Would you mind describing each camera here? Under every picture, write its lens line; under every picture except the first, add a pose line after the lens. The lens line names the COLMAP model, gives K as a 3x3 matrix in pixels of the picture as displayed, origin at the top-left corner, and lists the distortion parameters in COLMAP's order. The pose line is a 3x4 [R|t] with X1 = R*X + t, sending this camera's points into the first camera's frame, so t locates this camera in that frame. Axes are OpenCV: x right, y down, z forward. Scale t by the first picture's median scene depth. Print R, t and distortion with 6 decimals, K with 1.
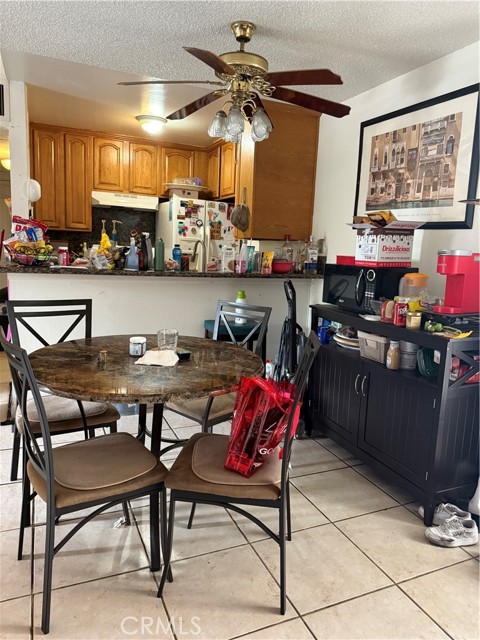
lens RADIAL K [[454.2, 0, 240.1], [0, 454.2, 318.0], [0, 0, 1]] dist [0.066220, -0.080047]
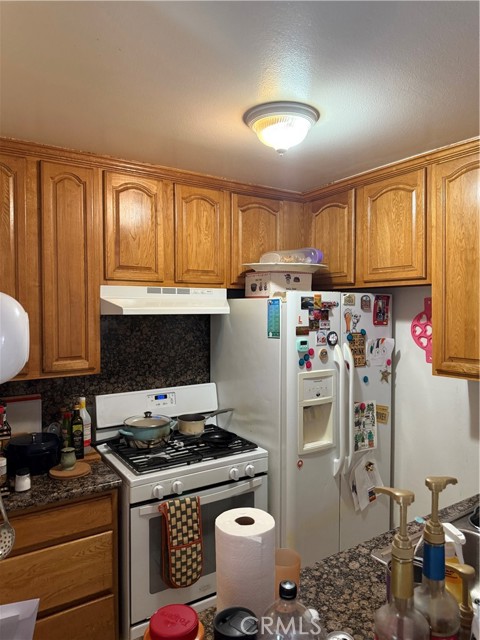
lens RADIAL K [[454.2, 0, 240.8], [0, 454.2, 321.5], [0, 0, 1]] dist [0.066220, -0.080047]
pose [[0.982480, -0.060709, 0.176201, -0.266961], [0.081541, 0.990186, -0.113504, -0.178288], [-0.167581, 0.125883, 0.977788, 0.538335]]
